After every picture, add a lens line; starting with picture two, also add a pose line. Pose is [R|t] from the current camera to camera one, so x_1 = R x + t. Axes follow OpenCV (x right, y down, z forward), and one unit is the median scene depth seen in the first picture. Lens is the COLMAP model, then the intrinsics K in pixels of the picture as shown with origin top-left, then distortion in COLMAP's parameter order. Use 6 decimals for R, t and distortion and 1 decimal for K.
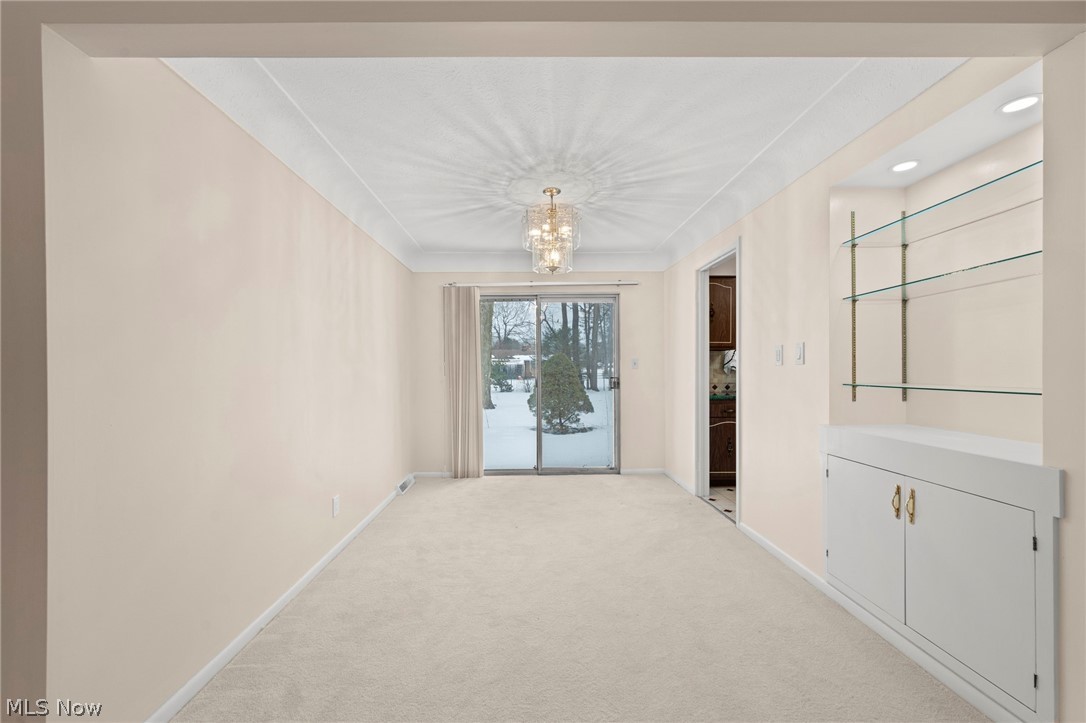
lens RADIAL K [[439.6, 0, 546.1], [0, 439.6, 368.6], [0, 0, 1]] dist [-0.002669, -0.000376]
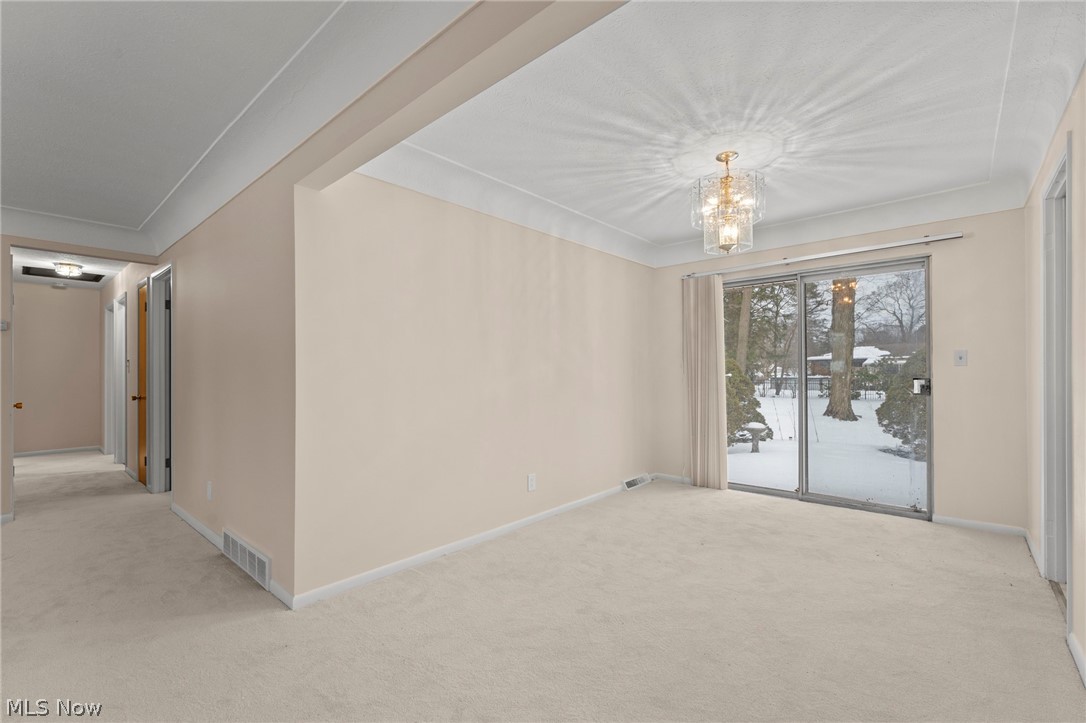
lens RADIAL K [[485.1, 0, 542.5], [0, 485.1, 368.5], [0, 0, 1]] dist [0.000038, -0.000218]
pose [[0.725134, -0.000970, -0.688607, 0.338776], [-0.000164, 0.999999, -0.001582, 0.007716], [0.688608, 0.001261, 0.725133, 0.061602]]
